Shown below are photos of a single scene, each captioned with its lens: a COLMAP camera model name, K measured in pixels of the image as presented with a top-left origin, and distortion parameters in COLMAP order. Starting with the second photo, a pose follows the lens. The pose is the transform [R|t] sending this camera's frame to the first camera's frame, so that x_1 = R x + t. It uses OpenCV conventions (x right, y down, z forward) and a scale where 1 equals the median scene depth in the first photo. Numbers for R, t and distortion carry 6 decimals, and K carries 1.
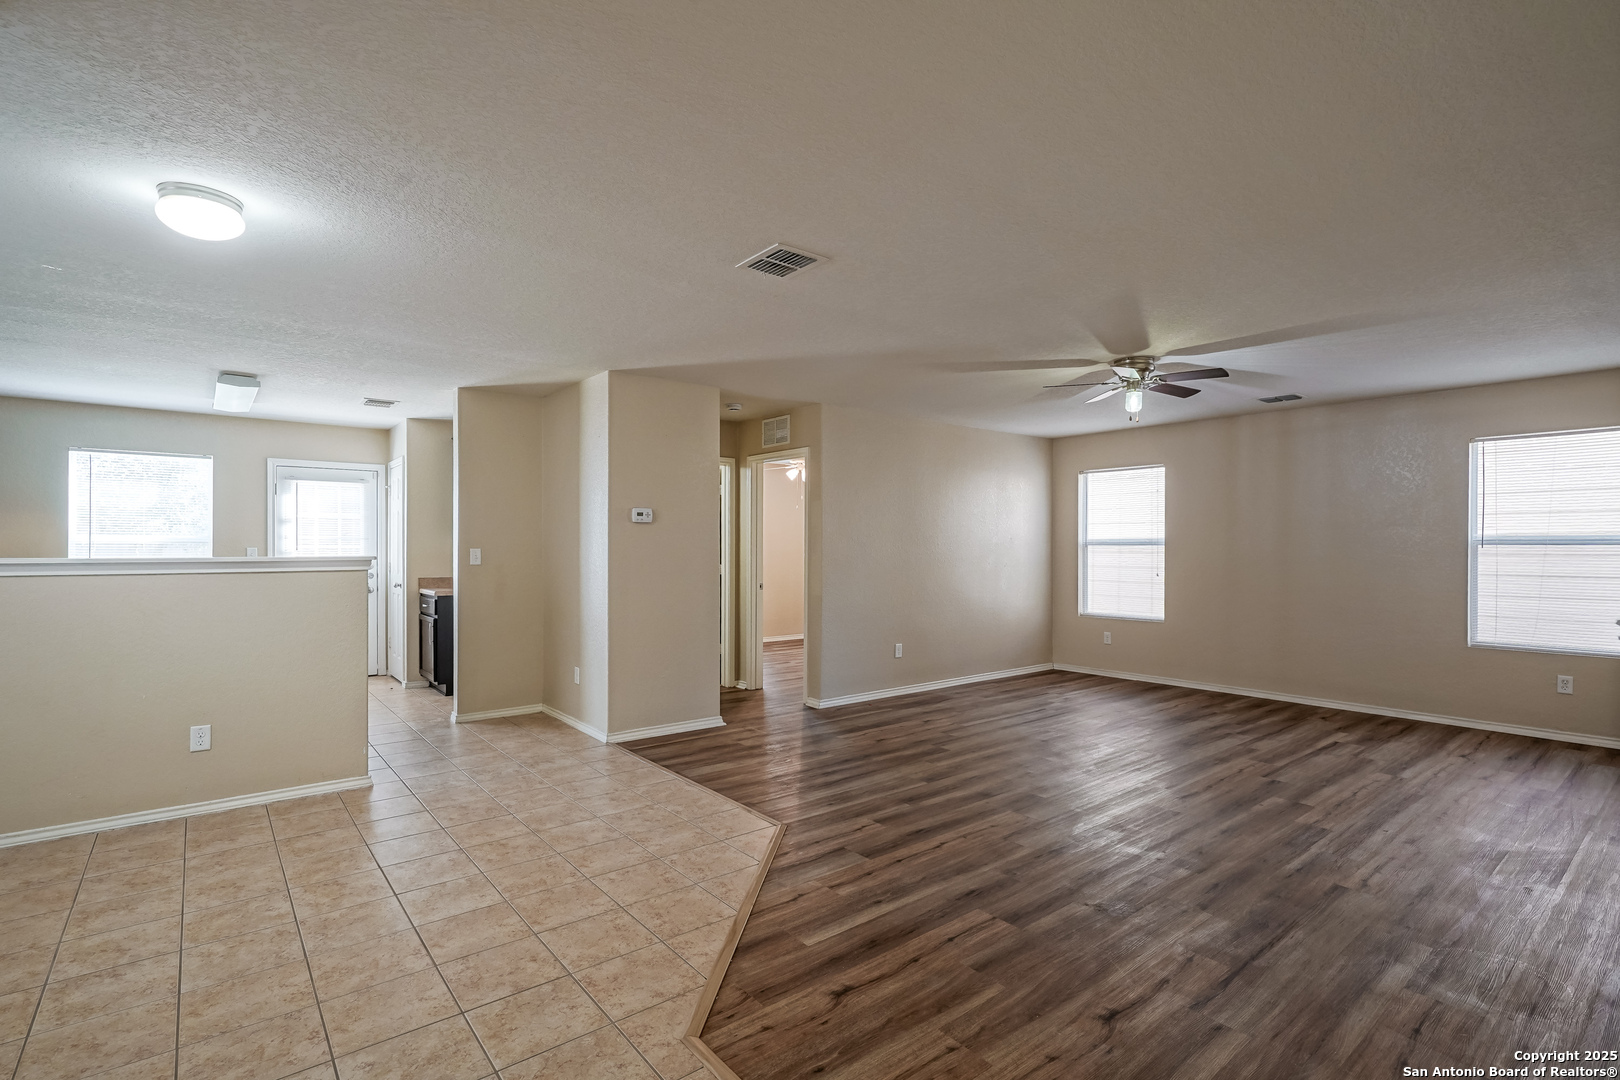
lens RADIAL K [[738.3, 0, 803.1], [0, 738.3, 556.0], [0, 0, 1]] dist [-0.007189, 0.004400]
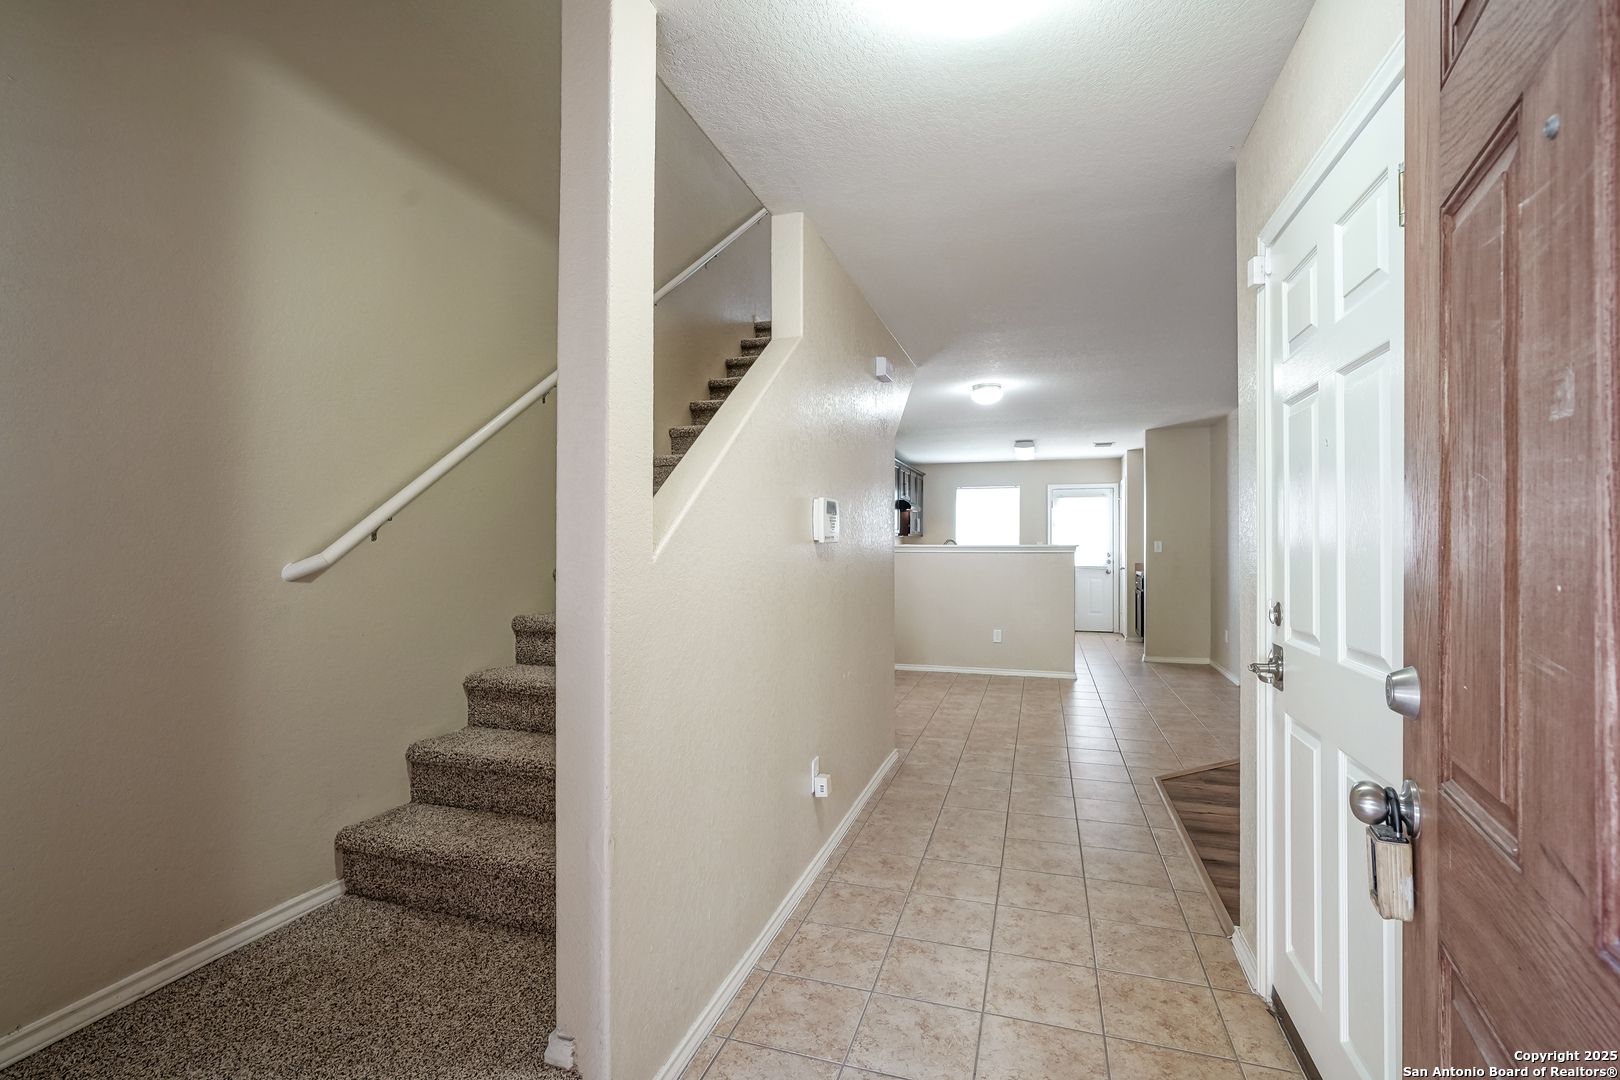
lens RADIAL K [[738.3, 0, 841.7], [0, 738.3, 528.5], [0, 0, 1]] dist [-0.007189, 0.004400]
pose [[0.579860, -0.017614, -0.814526, 0.578062], [-0.011233, 0.999498, -0.029611, 0.022635], [0.814639, 0.026320, 0.579371, -0.511900]]
